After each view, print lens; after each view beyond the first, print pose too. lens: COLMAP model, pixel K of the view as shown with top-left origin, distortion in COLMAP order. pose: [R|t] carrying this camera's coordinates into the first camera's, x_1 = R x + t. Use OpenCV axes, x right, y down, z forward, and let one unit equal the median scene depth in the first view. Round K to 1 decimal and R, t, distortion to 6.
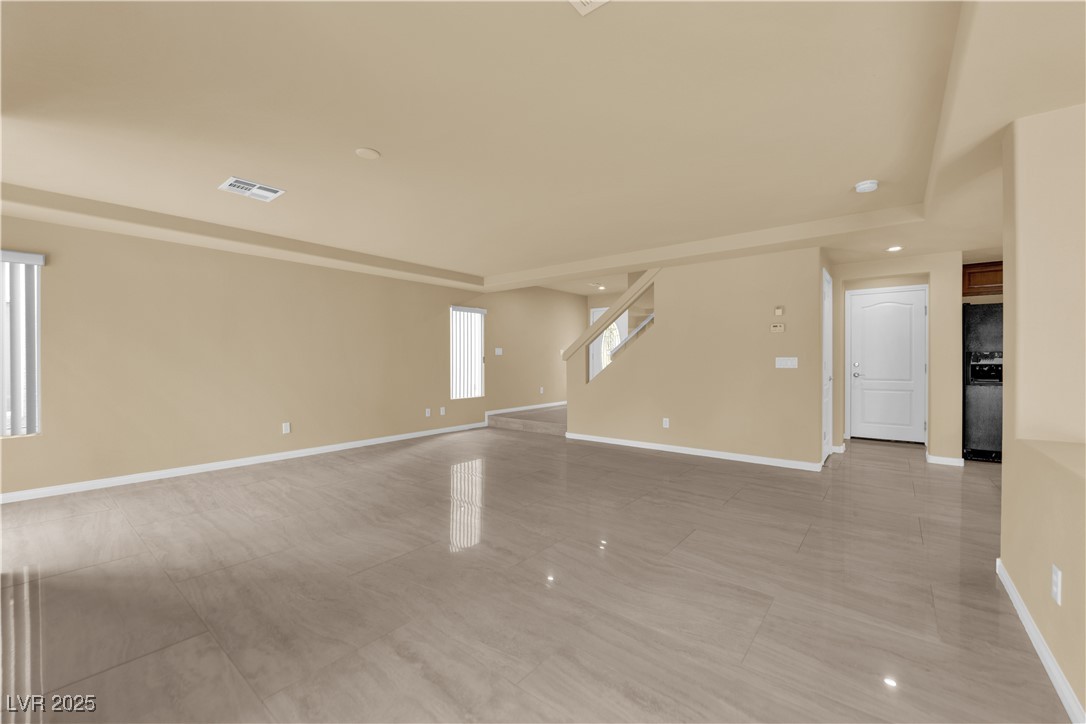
lens RADIAL K [[435.7, 0, 542.5], [0, 435.7, 362.3], [0, 0, 1]] dist [-0.014962, -0.000580]
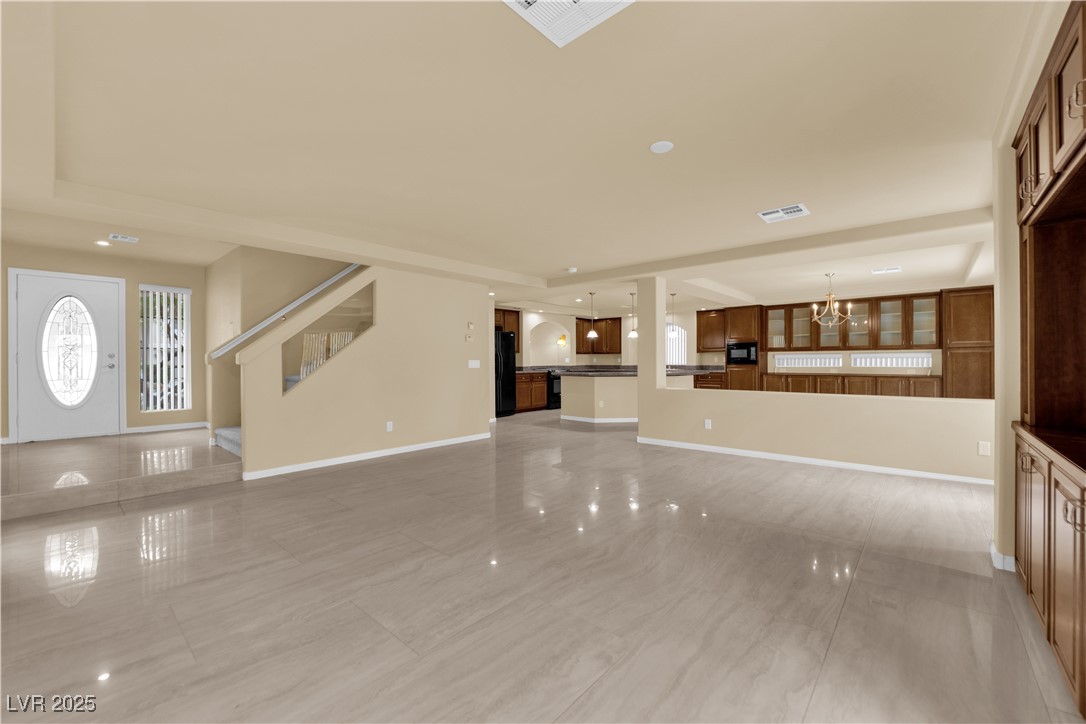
lens RADIAL K [[435.7, 0, 542.5], [0, 435.7, 362.3], [0, 0, 1]] dist [-0.014962, -0.000580]
pose [[0.050712, -0.002242, 0.998711, -1.113466], [0.010679, 0.999942, 0.001703, -0.006501], [-0.998656, 0.010578, 0.050733, 0.983731]]
